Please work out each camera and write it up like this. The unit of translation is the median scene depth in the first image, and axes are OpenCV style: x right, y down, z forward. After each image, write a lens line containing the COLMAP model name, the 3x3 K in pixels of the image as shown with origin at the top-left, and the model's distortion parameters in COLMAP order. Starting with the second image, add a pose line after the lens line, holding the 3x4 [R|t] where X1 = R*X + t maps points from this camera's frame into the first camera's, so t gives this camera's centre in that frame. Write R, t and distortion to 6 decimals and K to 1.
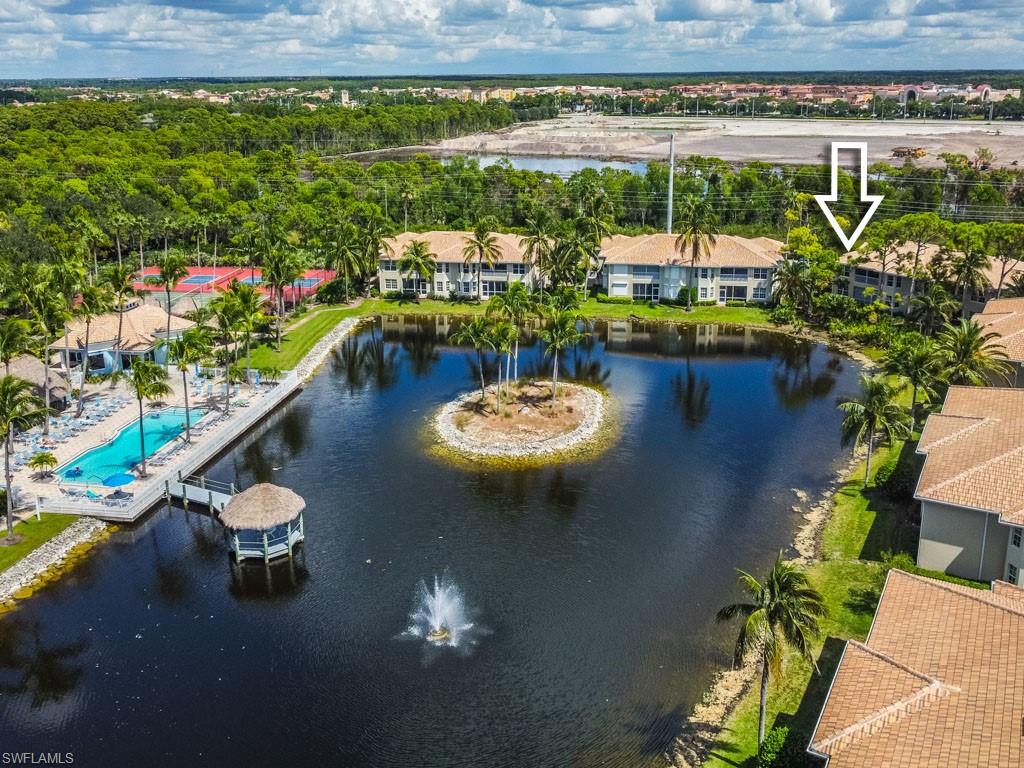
lens RADIAL K [[925.7, 0, 527.3], [0, 925.7, 305.1], [0, 0, 1]] dist [0.004741, -0.017834]
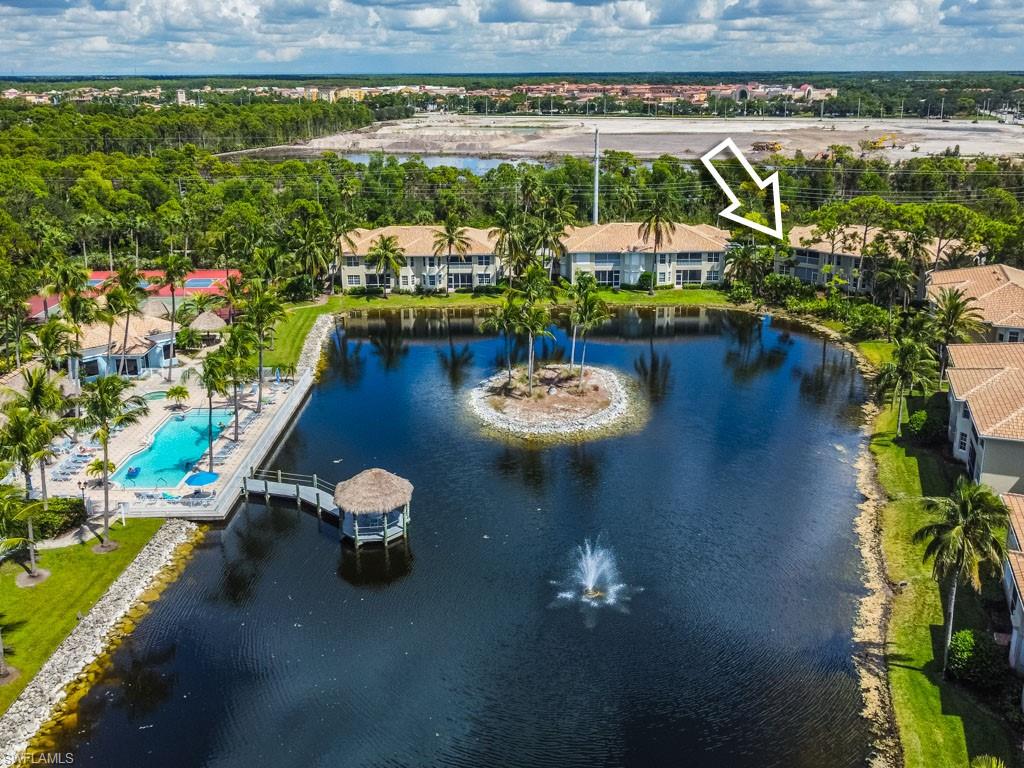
lens RADIAL K [[925.7, 0, 527.3], [0, 925.7, 305.1], [0, 0, 1]] dist [0.004741, -0.017834]
pose [[0.983776, -0.039882, 0.174911, -0.144013], [0.039934, 0.999197, 0.003228, 0.008728], [-0.174899, 0.003809, 0.984579, -0.012609]]
